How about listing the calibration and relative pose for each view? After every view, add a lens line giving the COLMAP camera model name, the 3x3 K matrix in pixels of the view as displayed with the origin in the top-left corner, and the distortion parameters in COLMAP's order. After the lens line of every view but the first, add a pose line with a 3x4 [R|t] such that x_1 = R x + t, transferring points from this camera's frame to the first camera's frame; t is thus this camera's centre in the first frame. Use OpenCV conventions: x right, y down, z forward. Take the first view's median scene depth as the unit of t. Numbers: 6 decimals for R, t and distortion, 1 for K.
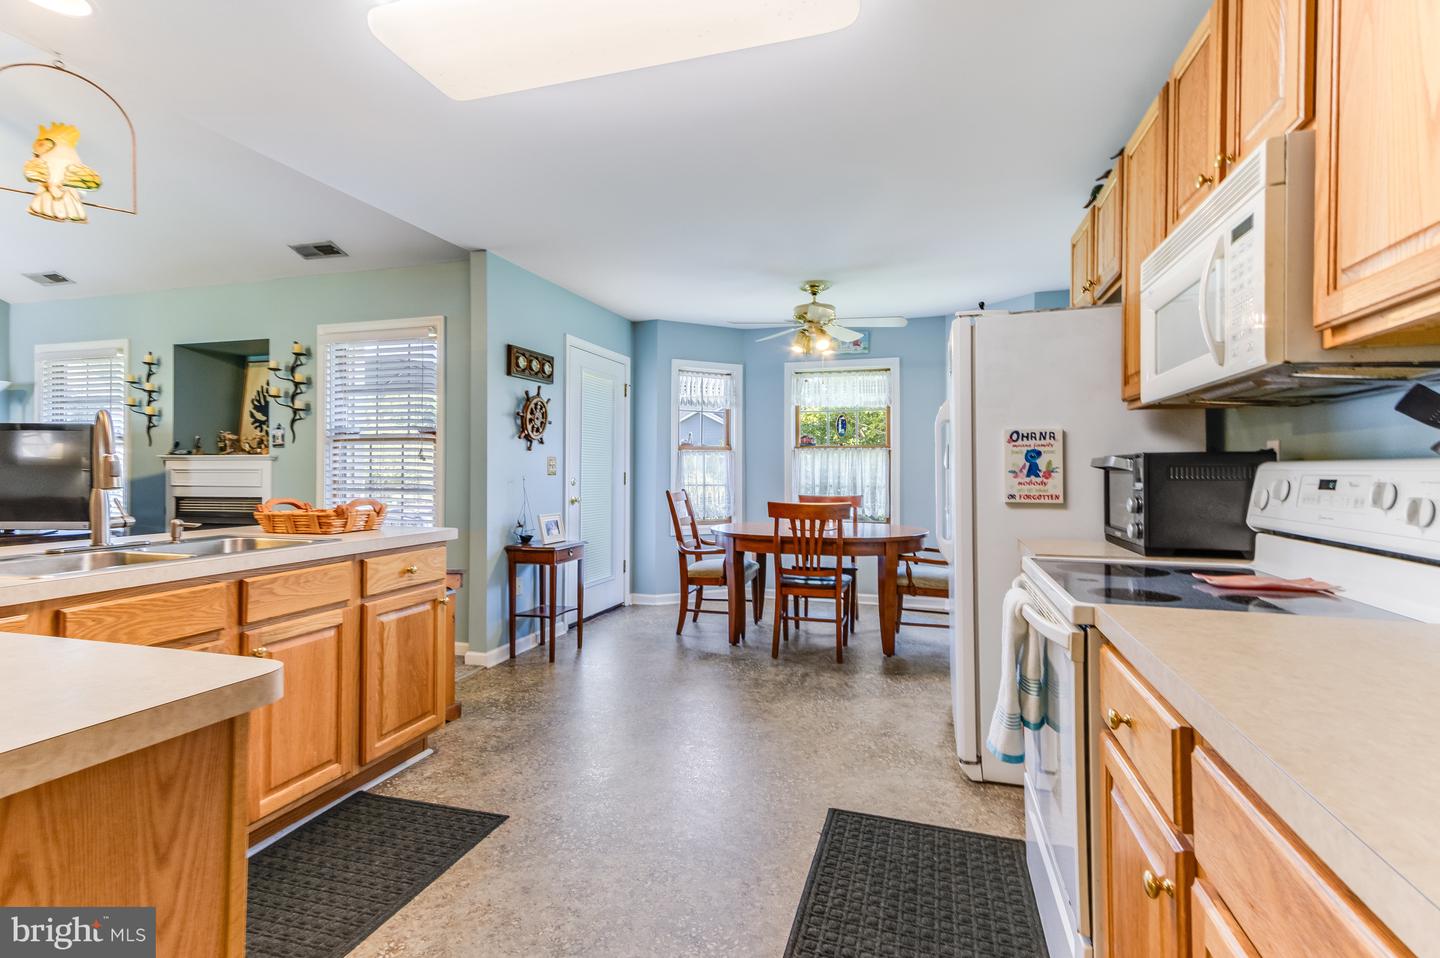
lens RADIAL K [[677.6, 0, 727.8], [0, 677.6, 463.9], [0, 0, 1]] dist [0.002251, 0.000299]
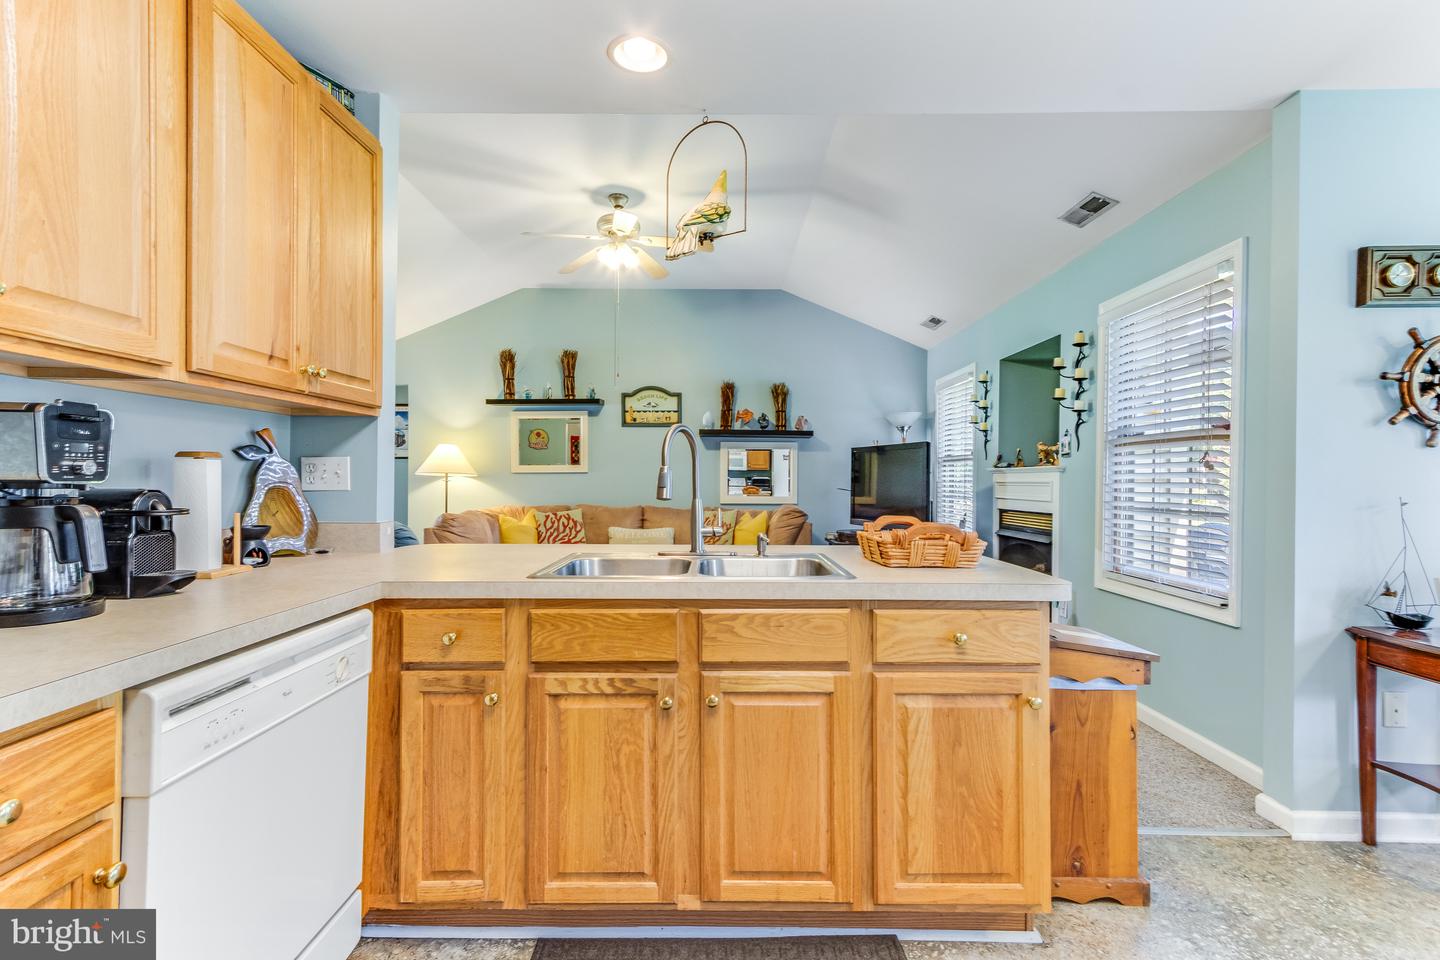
lens RADIAL K [[672.0, 0, 716.2], [0, 672.0, 483.4], [0, 0, 1]] dist [0.019499, 0.000279]
pose [[0.281928, 0.005489, -0.959420, 0.049288], [0.003018, 0.999974, 0.006608, 0.002628], [0.959431, -0.004759, 0.281904, 0.368333]]
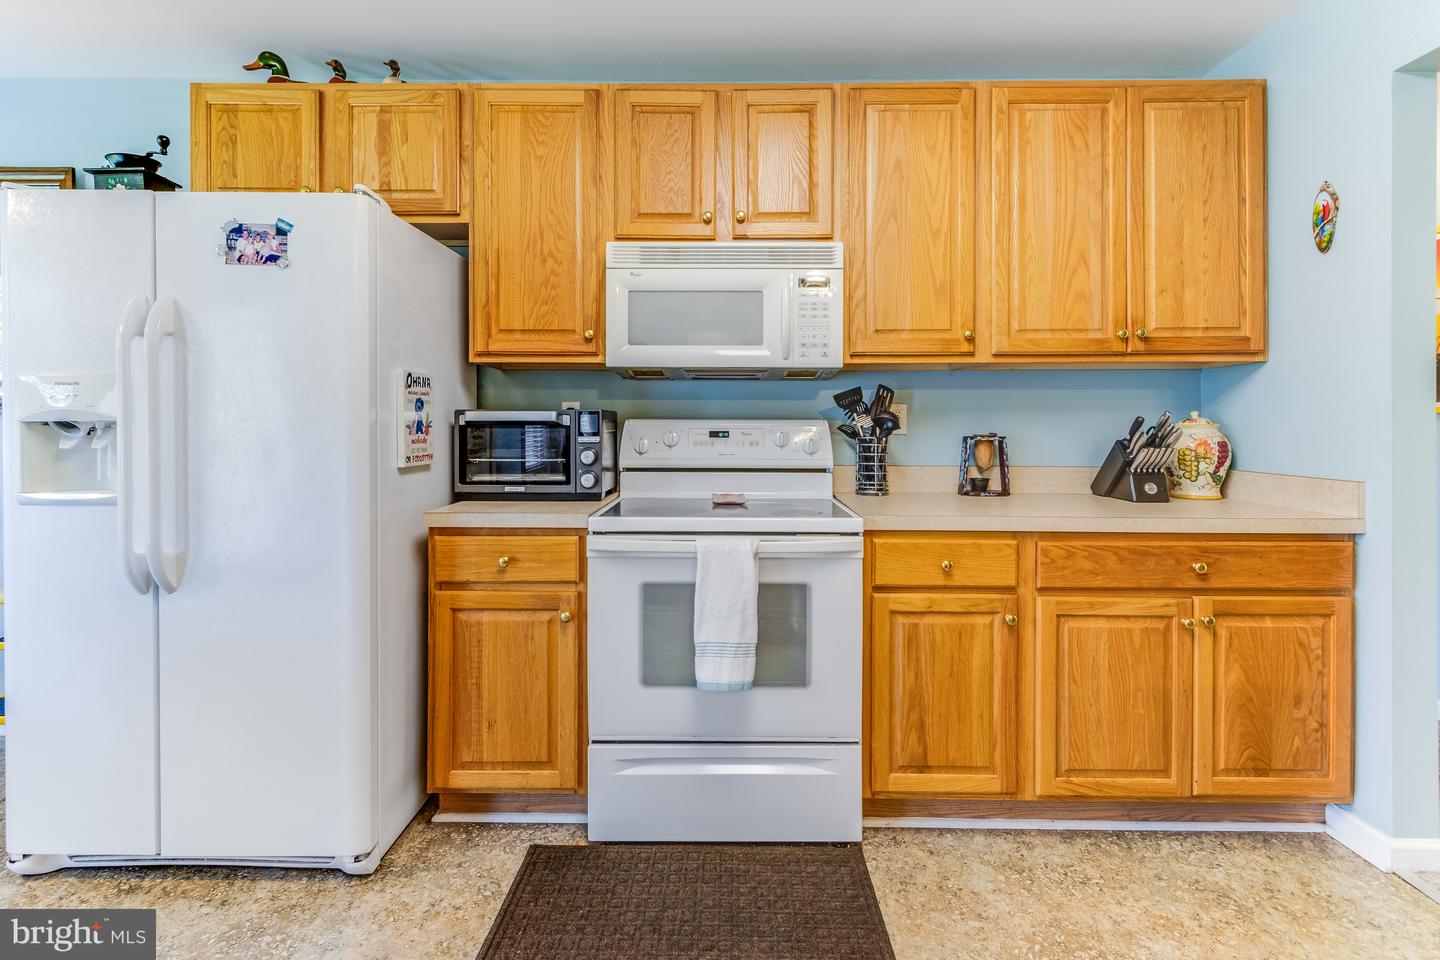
lens RADIAL K [[697.6, 0, 716.3], [0, 697.6, 428.7], [0, 0, 1]] dist [0.009095, 0.000256]
pose [[-0.289648, -0.005917, 0.957115, -0.259178], [-0.011956, 0.999925, 0.002563, 0.004612], [-0.957059, -0.010701, -0.289697, 0.536242]]
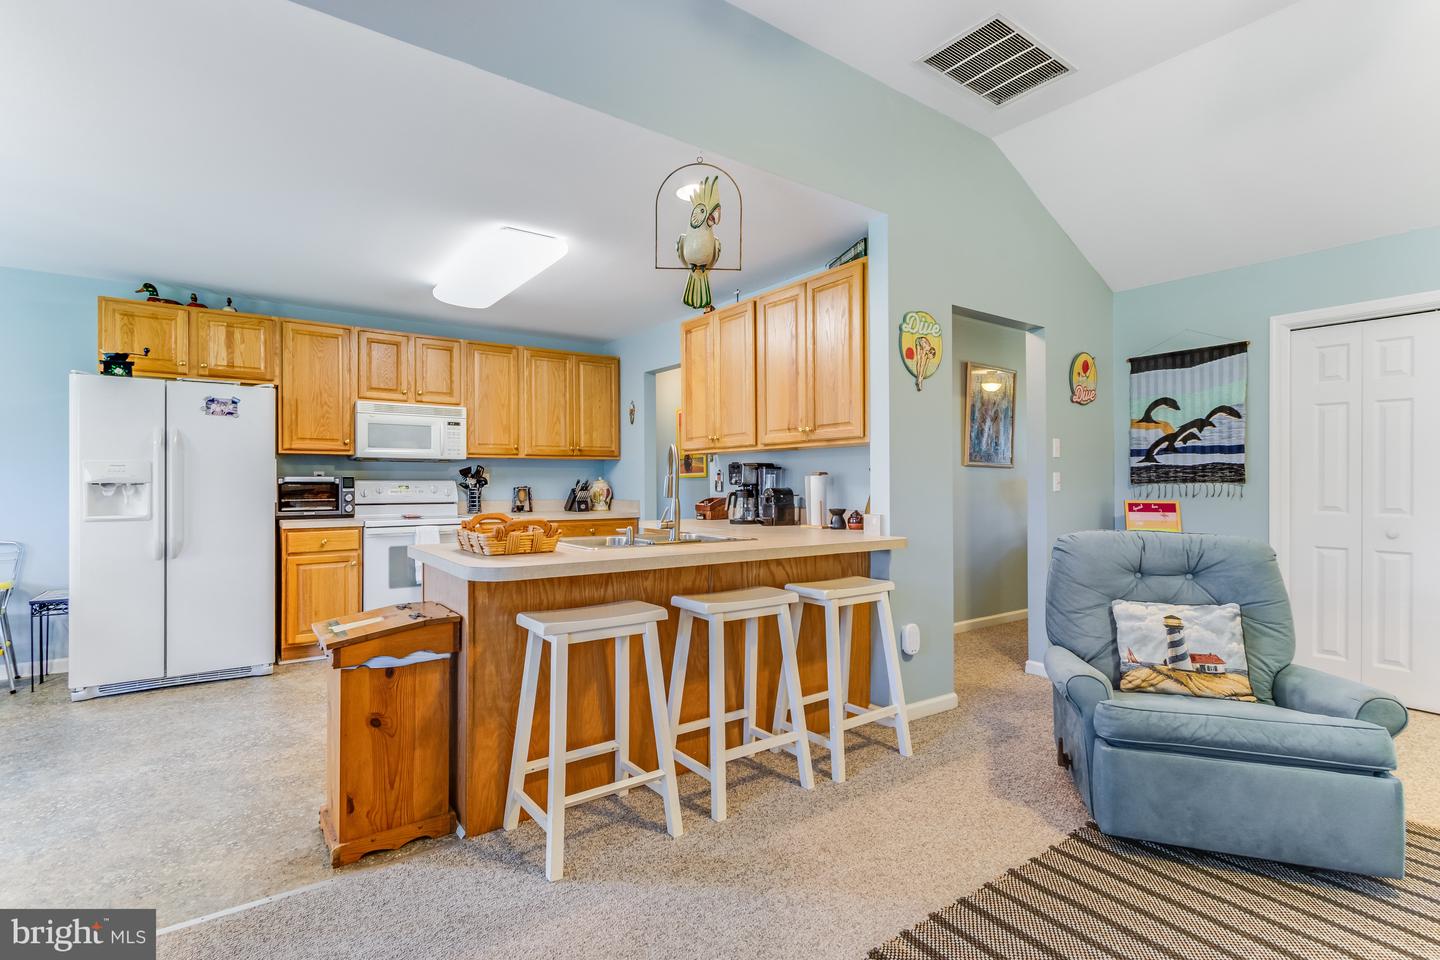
lens RADIAL K [[679.8, 0, 701.7], [0, 679.8, 482.1], [0, 0, 1]] dist [0.002526, 0.000248]
pose [[-0.794409, -0.001741, 0.607381, -0.895299], [-0.006977, 0.999956, -0.006259, 0.005233], [-0.607344, -0.009210, -0.794386, 1.029433]]
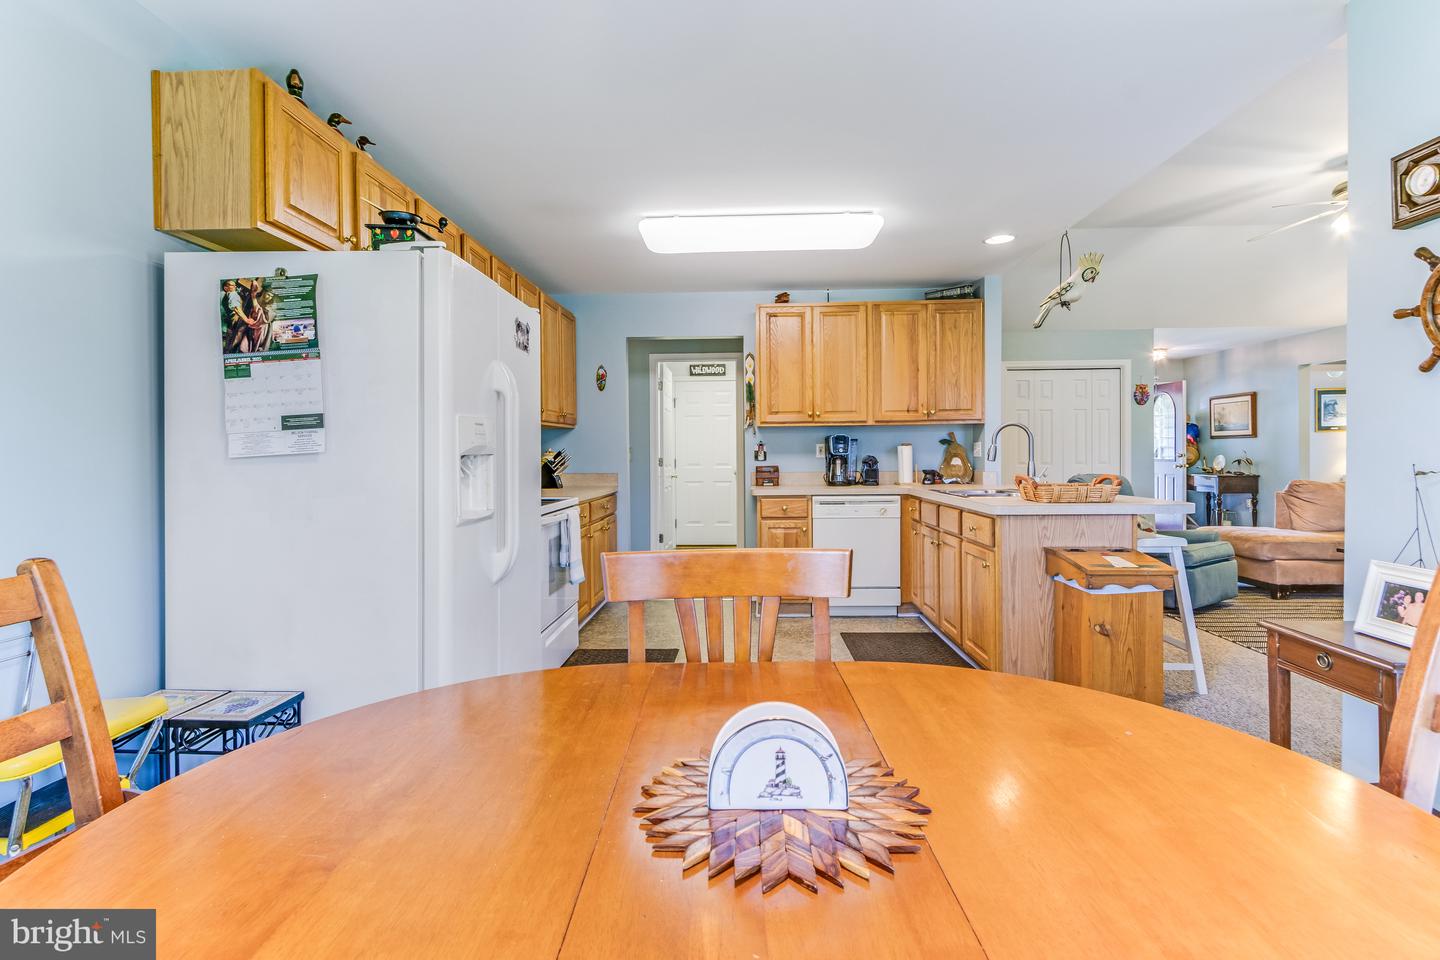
lens RADIAL K [[677.6, 0, 727.8], [0, 677.6, 464.9], [0, 0, 1]] dist [0.002251, 0.000299]
pose [[-0.964969, 0.011817, -0.262096, 0.206152], [0.009873, 0.999913, 0.008733, 0.010310], [0.262176, 0.005840, -0.965002, 1.317454]]
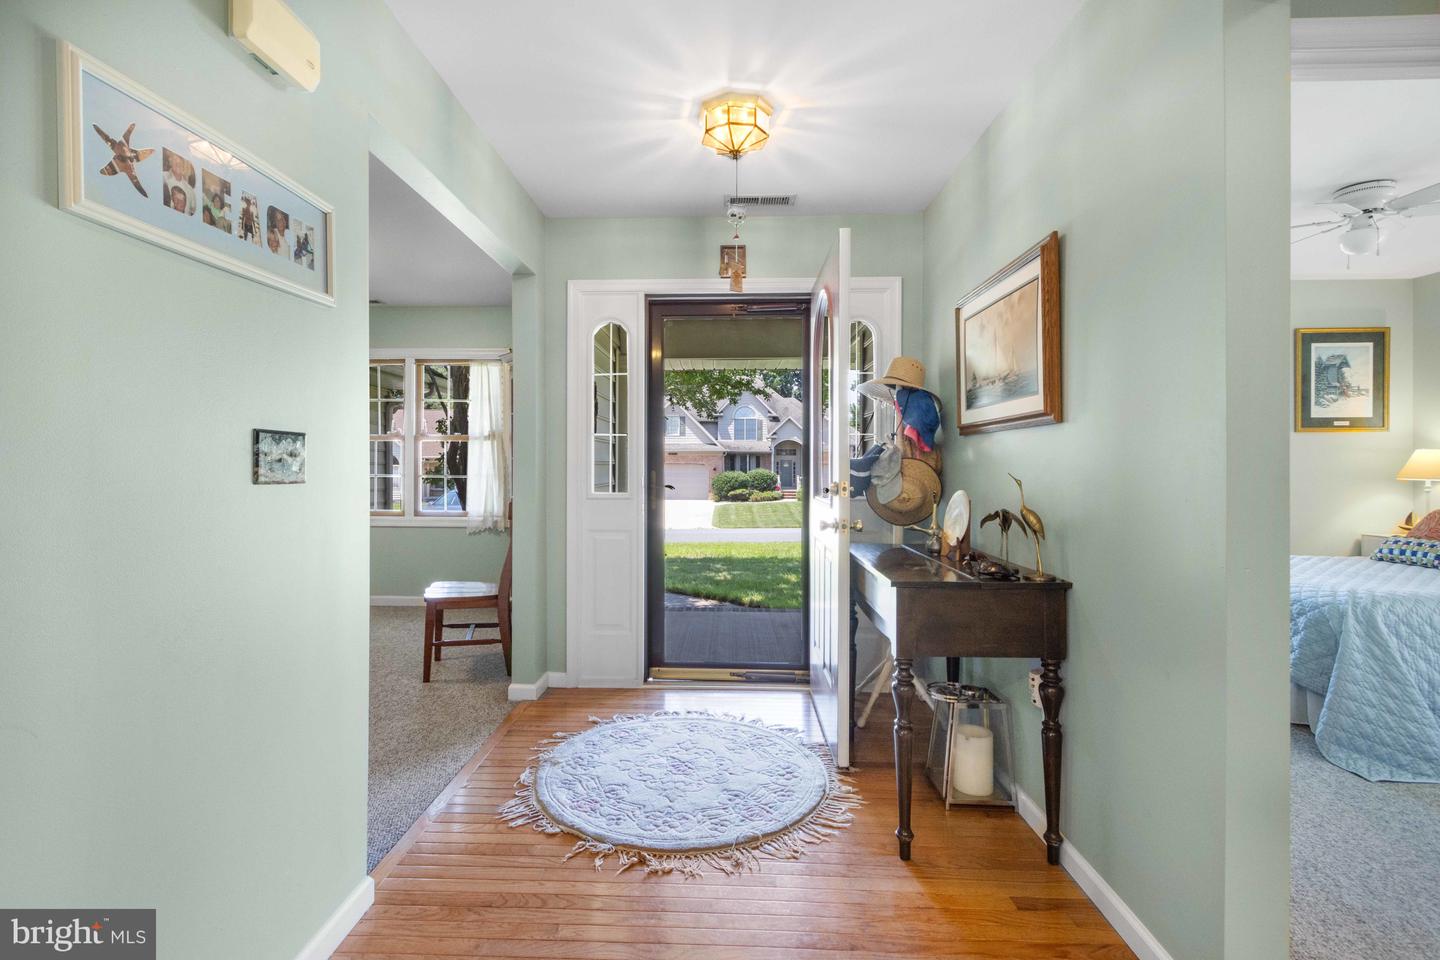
lens RADIAL K [[662.7, 0, 713.1], [0, 662.7, 468.0], [0, 0, 1]] dist [0.000377, 0.000015]
pose [[-0.965287, -0.004509, -0.261152, -1.486907], [-0.003117, 0.999979, -0.005745, -0.002978], [0.261173, -0.004732, -0.965280, 0.166479]]
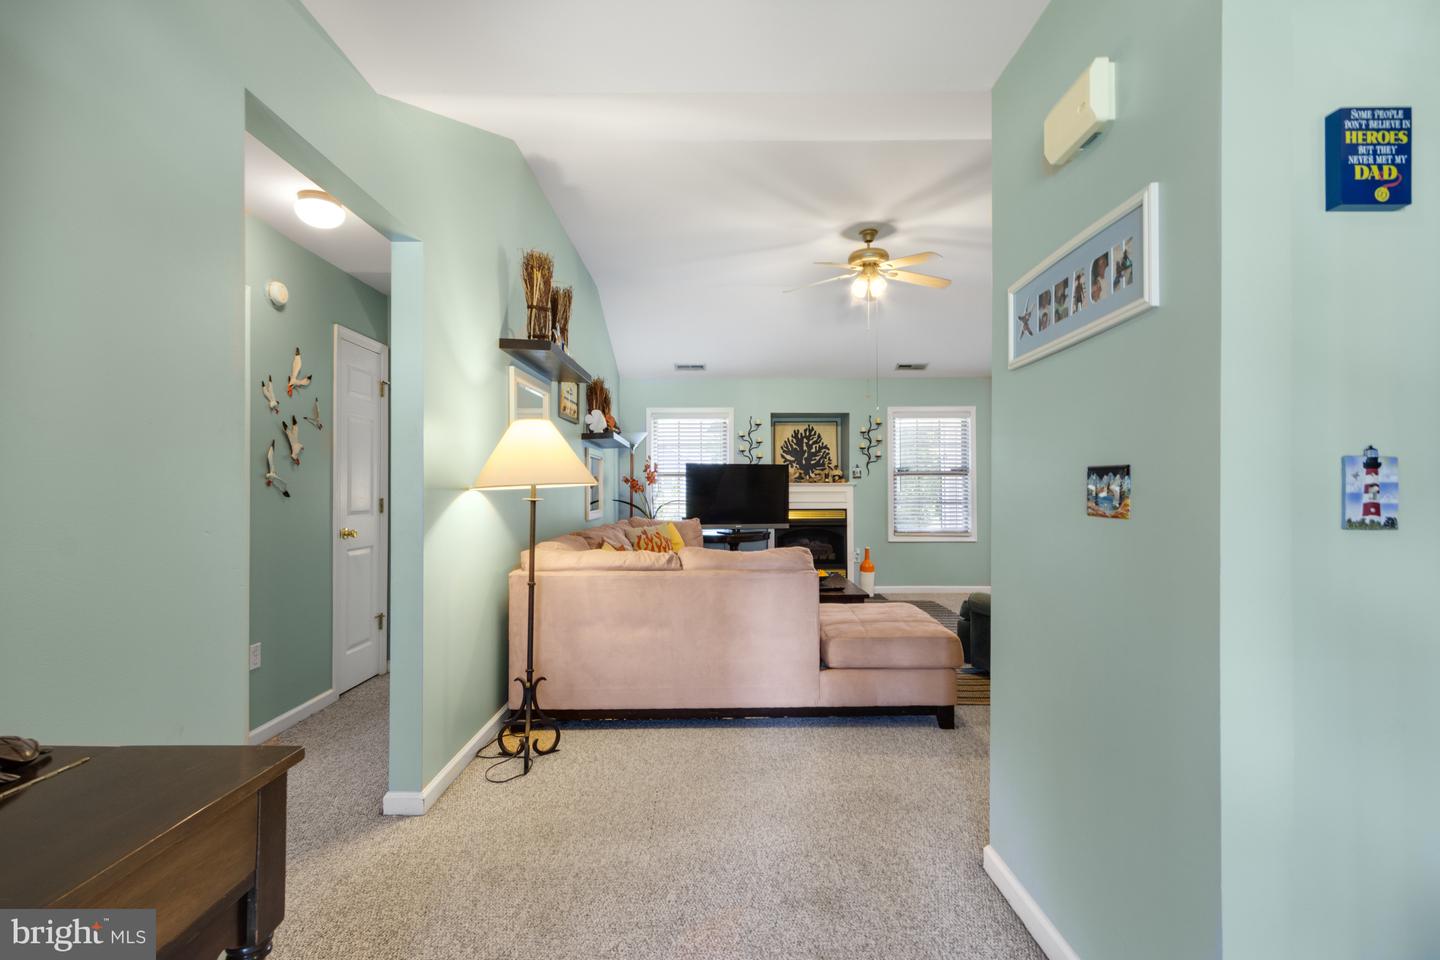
lens RADIAL K [[666.5, 0, 708.3], [0, 666.5, 485.0], [0, 0, 1]] dist [0.002513, 0.000153]
pose [[0.959605, -0.002108, 0.281342, -1.672104], [0.001484, 0.999996, 0.002430, -0.014971], [-0.281346, -0.001915, 0.959604, -0.532890]]
